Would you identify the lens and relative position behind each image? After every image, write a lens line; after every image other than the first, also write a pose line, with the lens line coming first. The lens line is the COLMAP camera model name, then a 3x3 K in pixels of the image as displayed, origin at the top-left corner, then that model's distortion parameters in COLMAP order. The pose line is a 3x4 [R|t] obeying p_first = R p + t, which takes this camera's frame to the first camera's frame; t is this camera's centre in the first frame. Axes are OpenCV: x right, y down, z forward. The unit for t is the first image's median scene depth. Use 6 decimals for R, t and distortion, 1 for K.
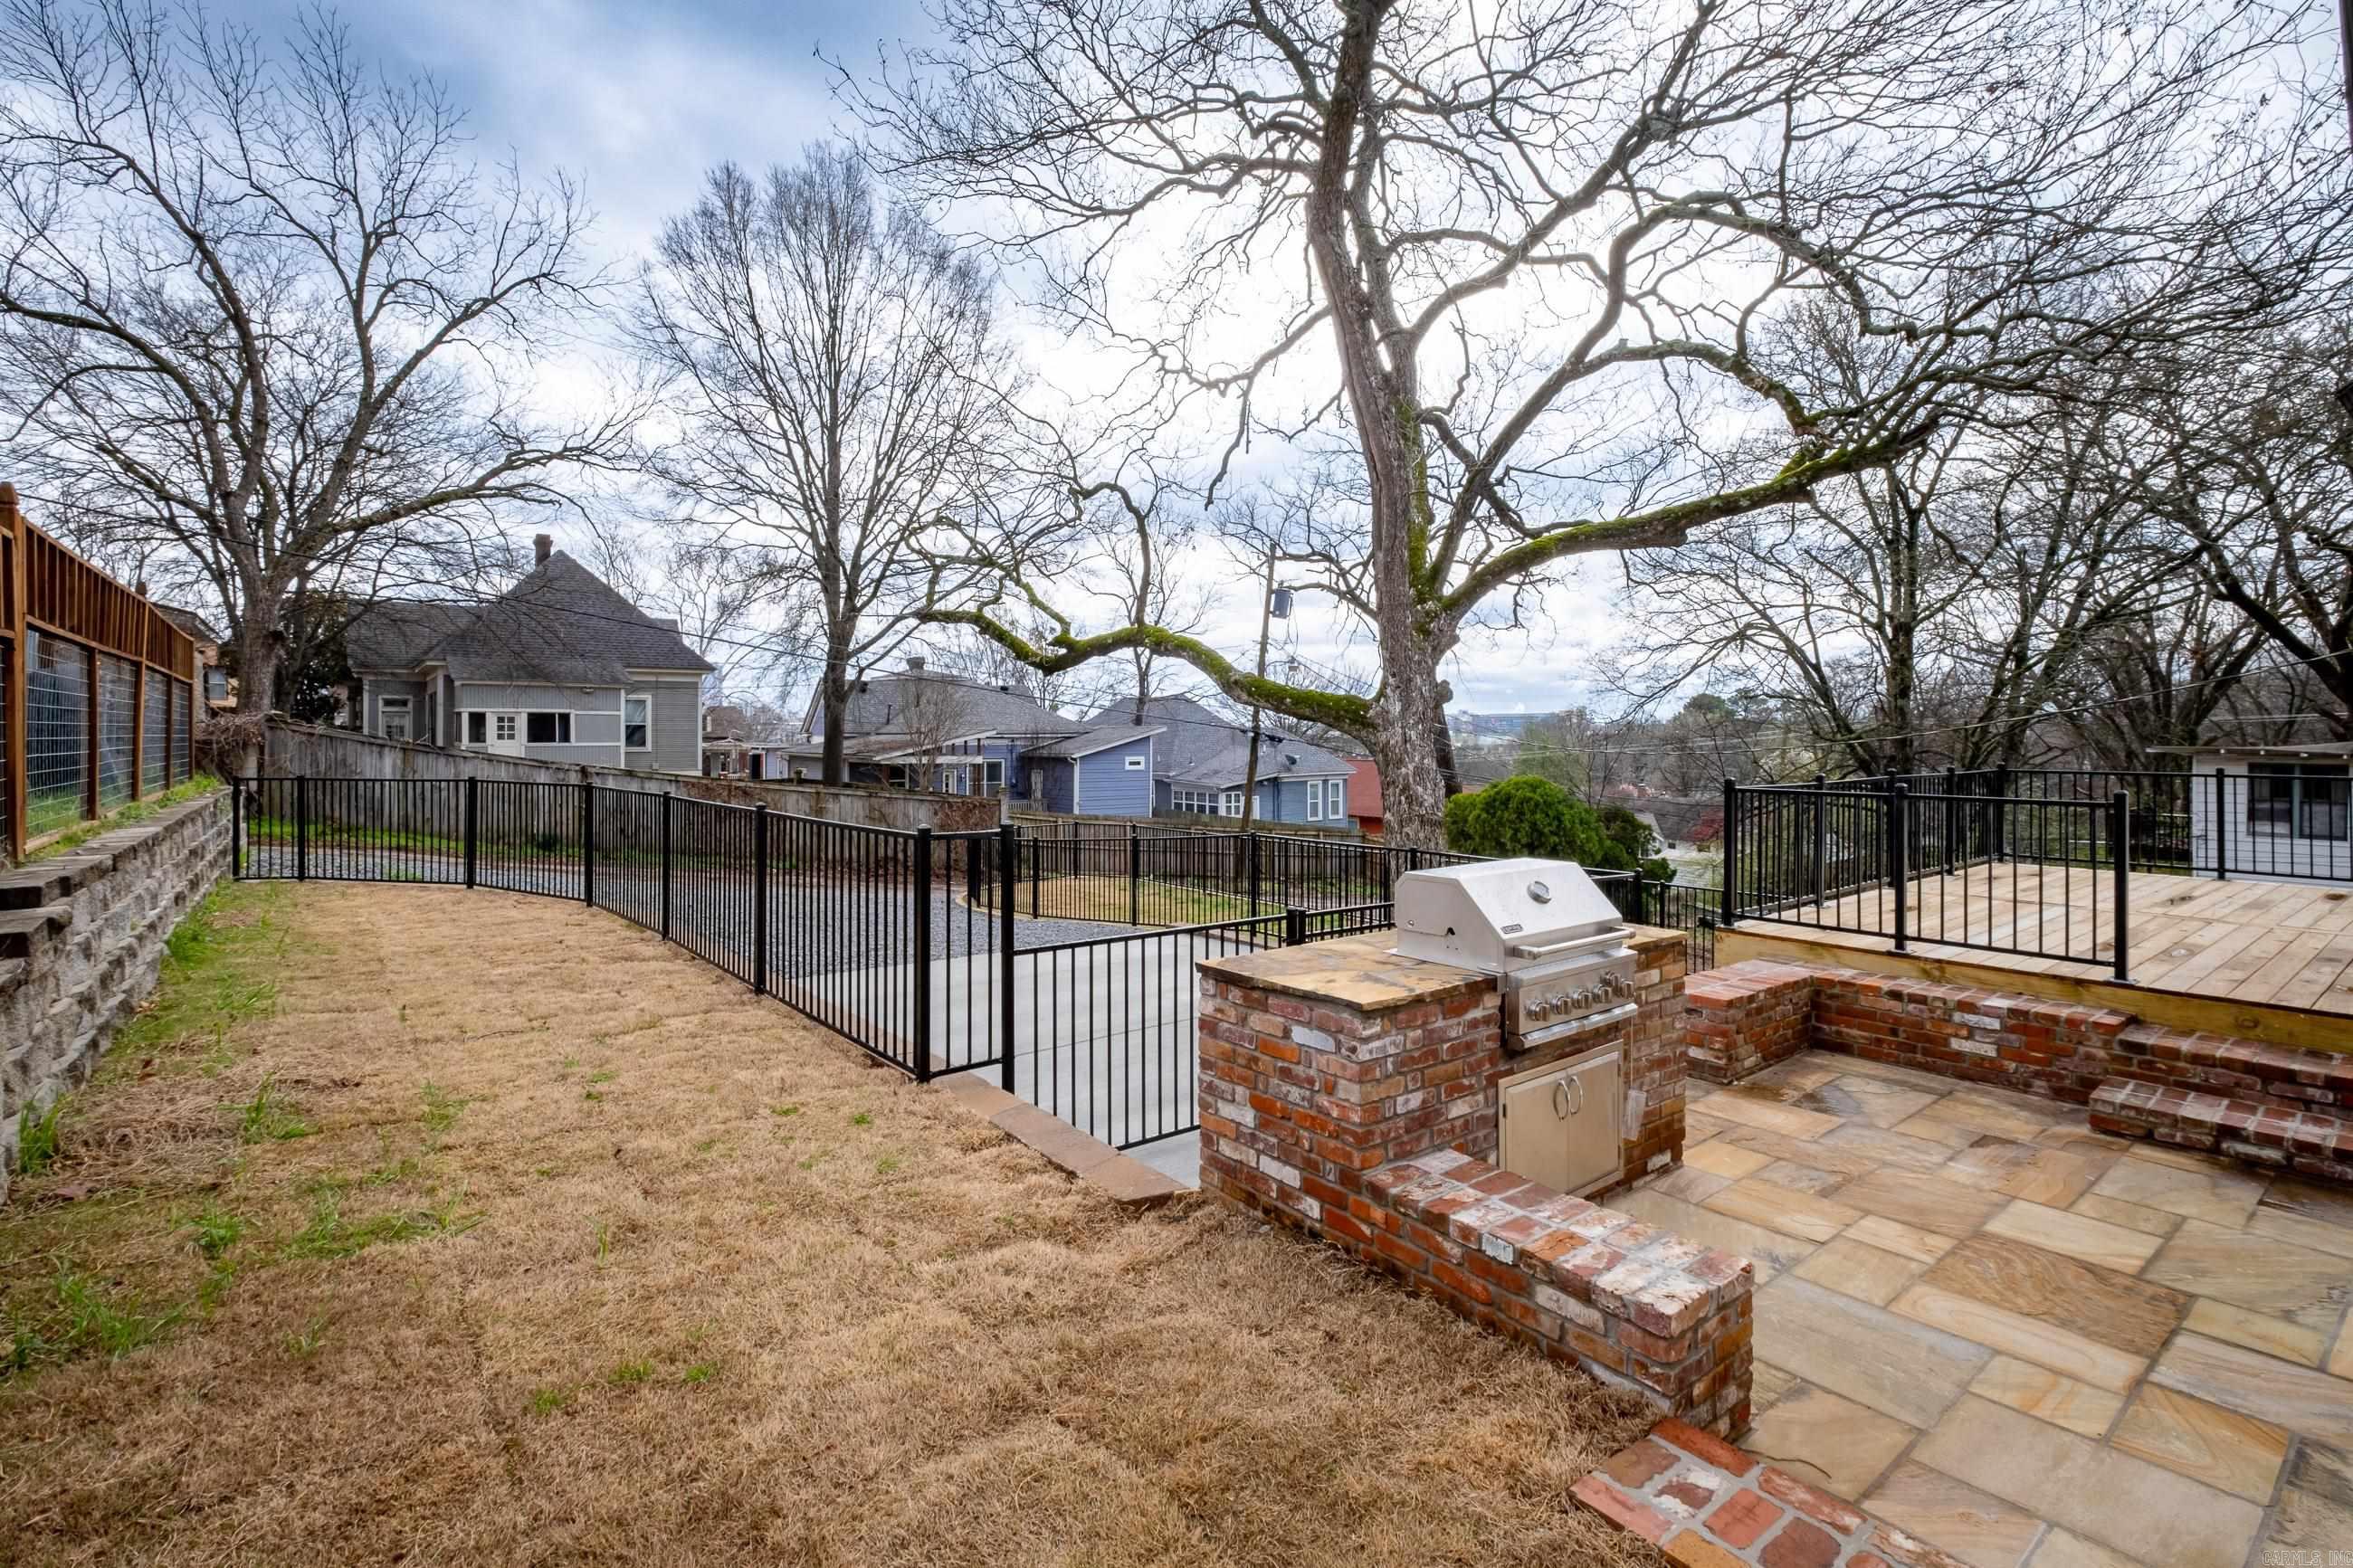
lens RADIAL K [[1074.4, 0, 1169.0], [0, 1074.4, 737.7], [0, 0, 1]] dist [-0.002400, -0.000239]
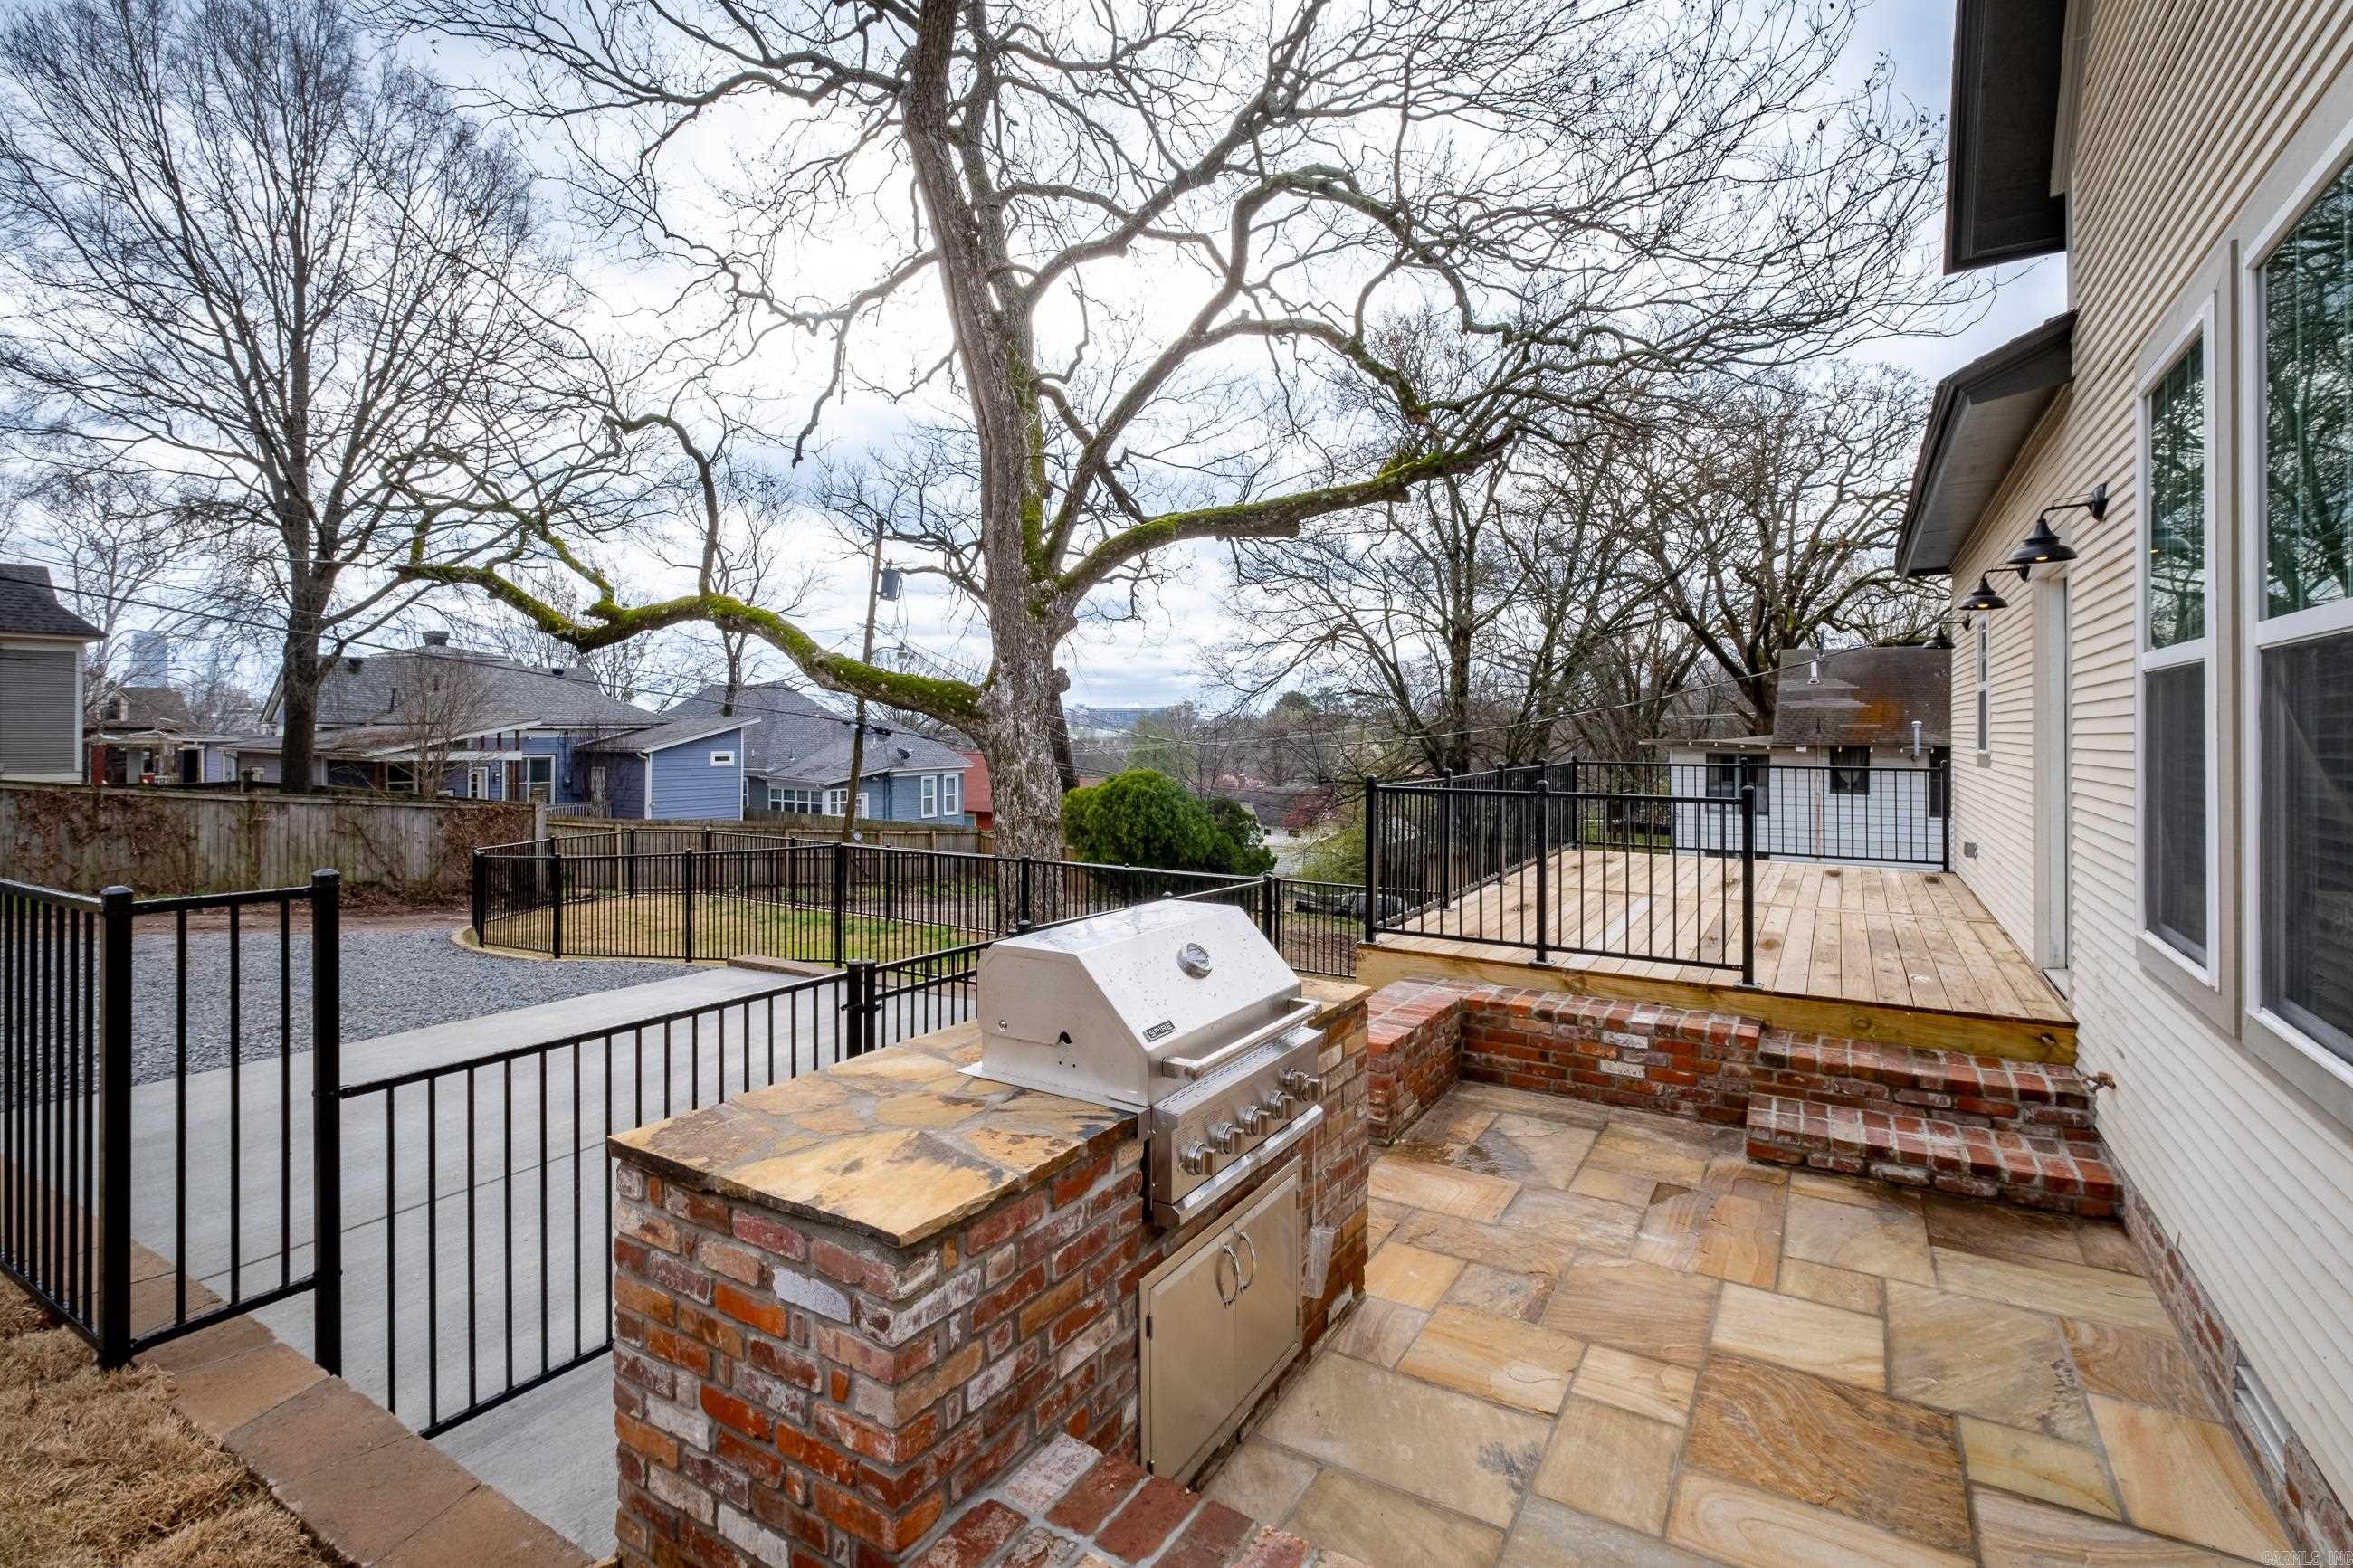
lens RADIAL K [[1074.4, 0, 1169.0], [0, 1074.4, 737.7], [0, 0, 1]] dist [-0.002400, -0.000239]
pose [[0.939406, 0.000087, 0.342807, 0.024628], [-0.002300, 0.999979, 0.006050, 0.000499], [-0.342799, -0.006472, 0.939386, 0.092399]]
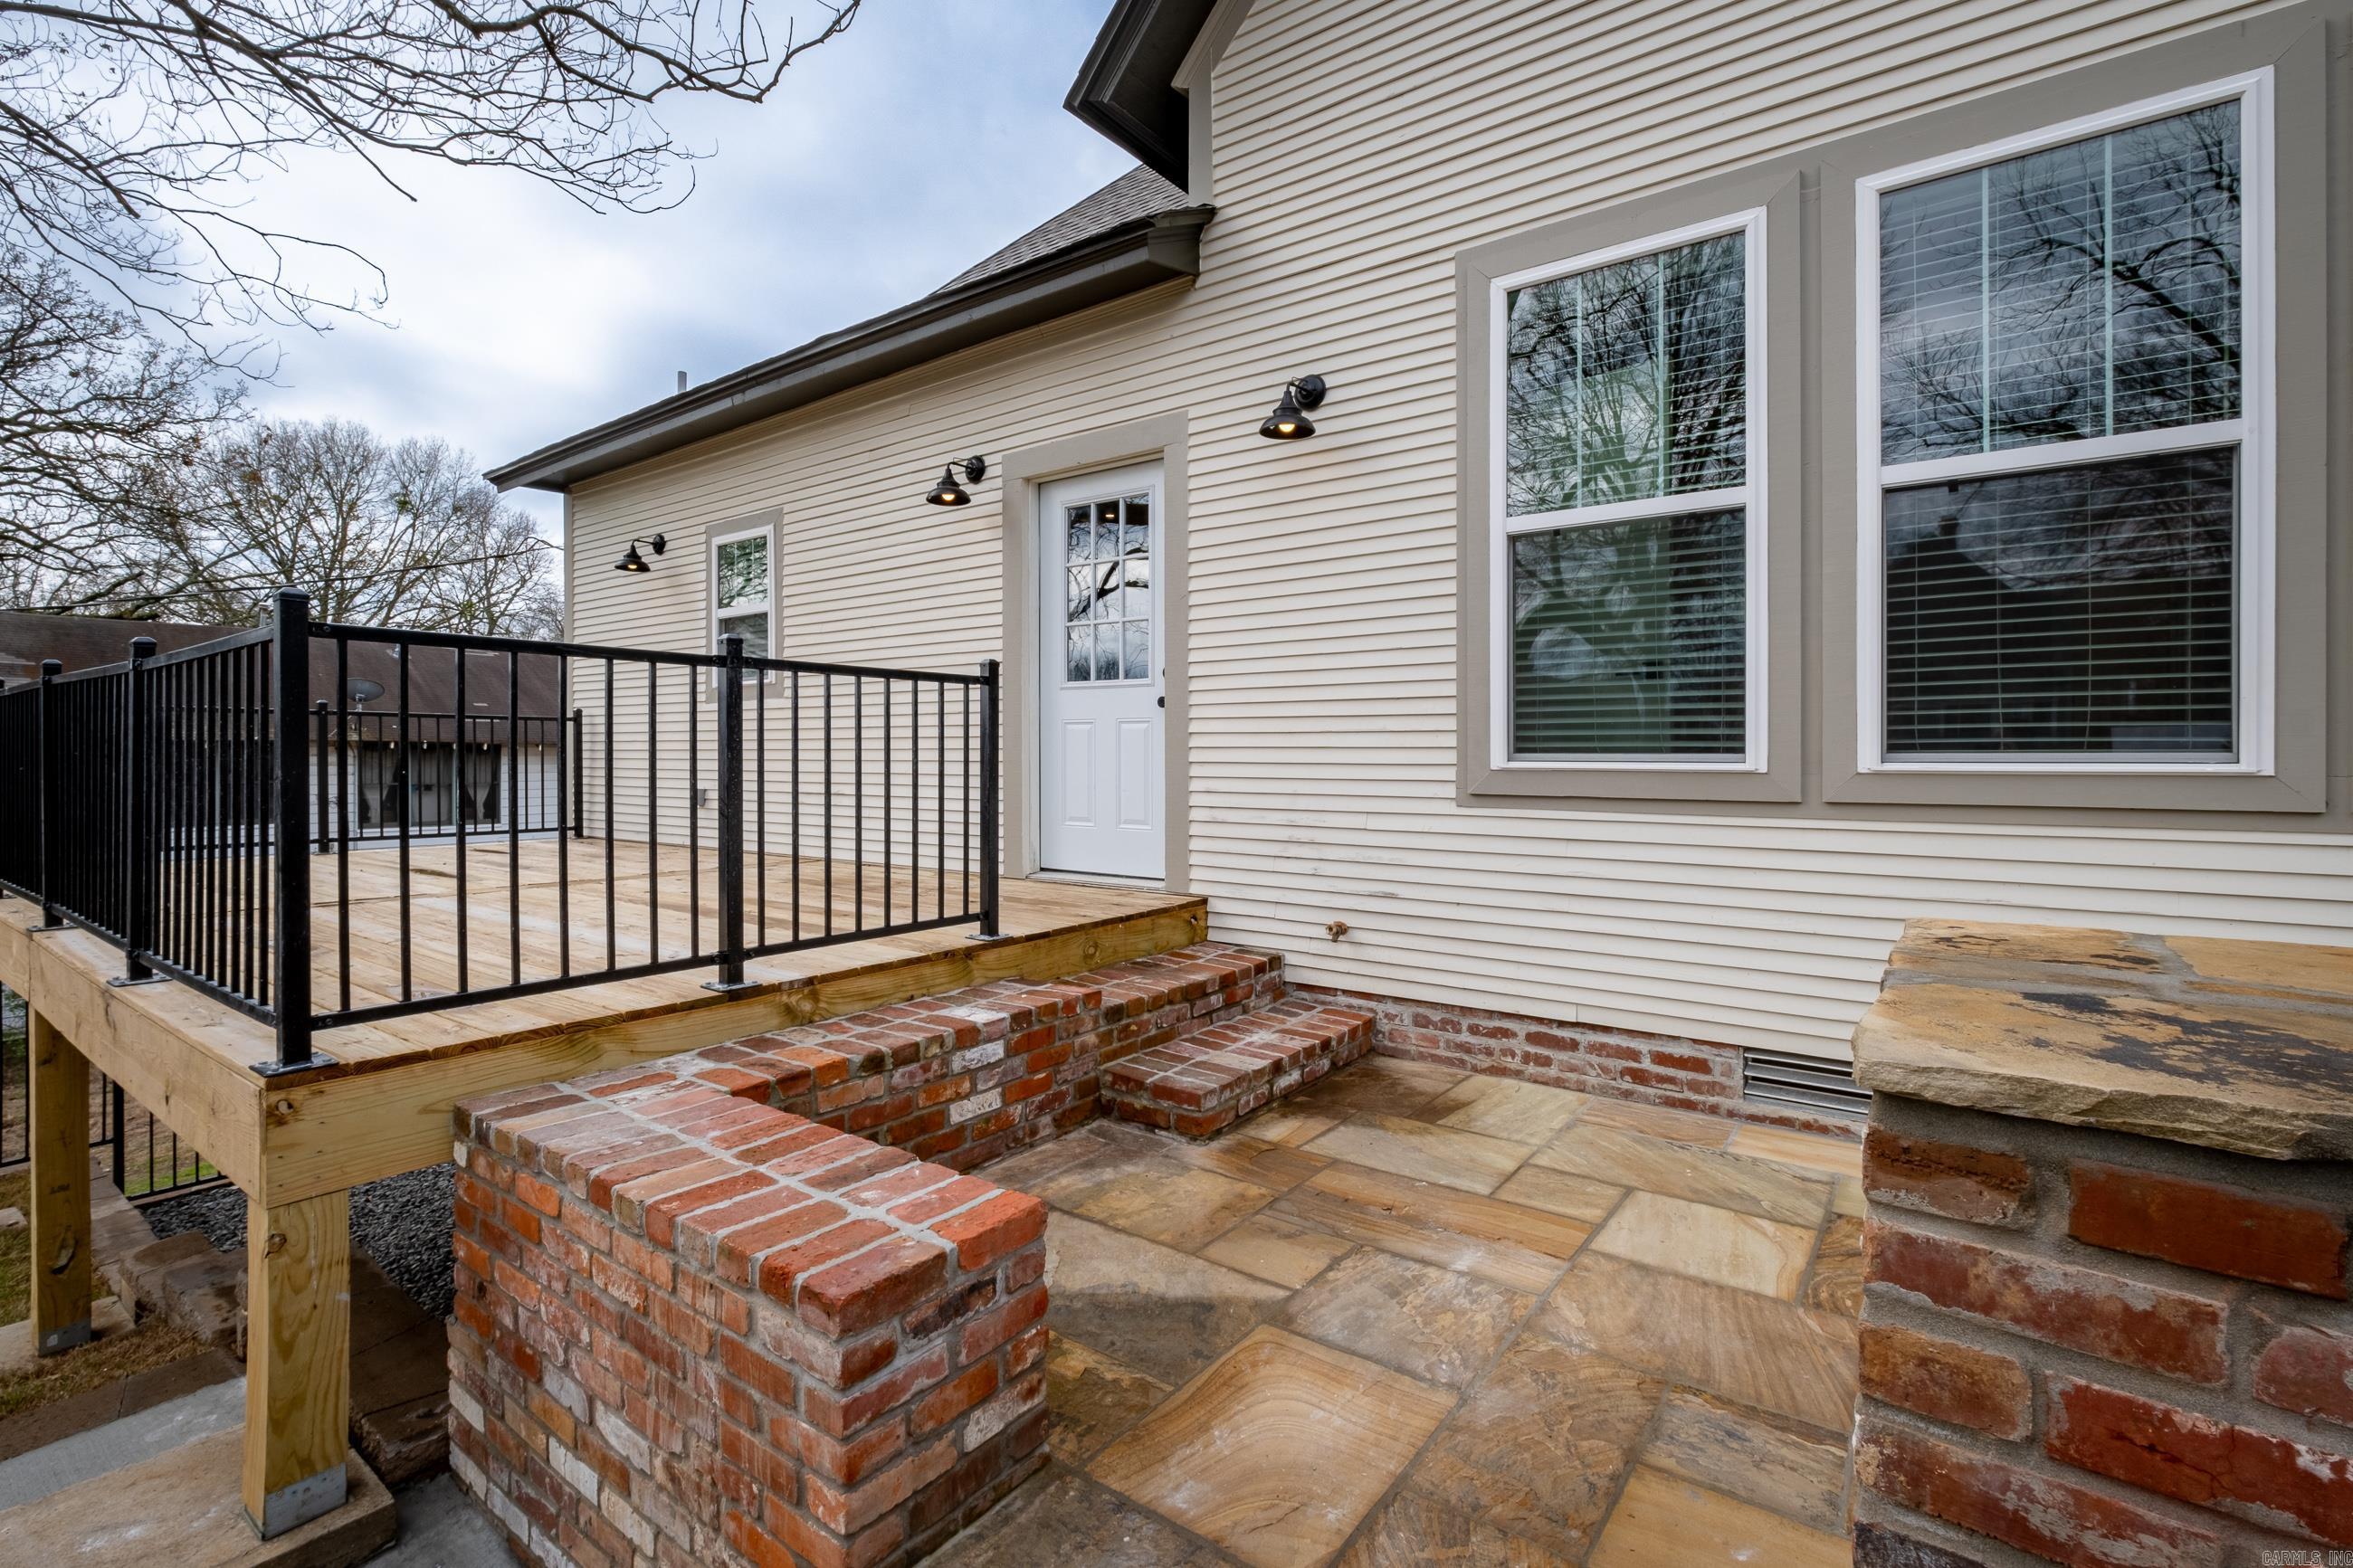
lens RADIAL K [[1074.4, 0, 1169.0], [0, 1074.4, 737.7], [0, 0, 1]] dist [-0.002400, -0.000239]
pose [[-0.267313, 0.015805, 0.963480, 0.062611], [-0.001036, 0.999860, -0.016690, 0.036206], [-0.963609, -0.005459, -0.267259, 0.354650]]
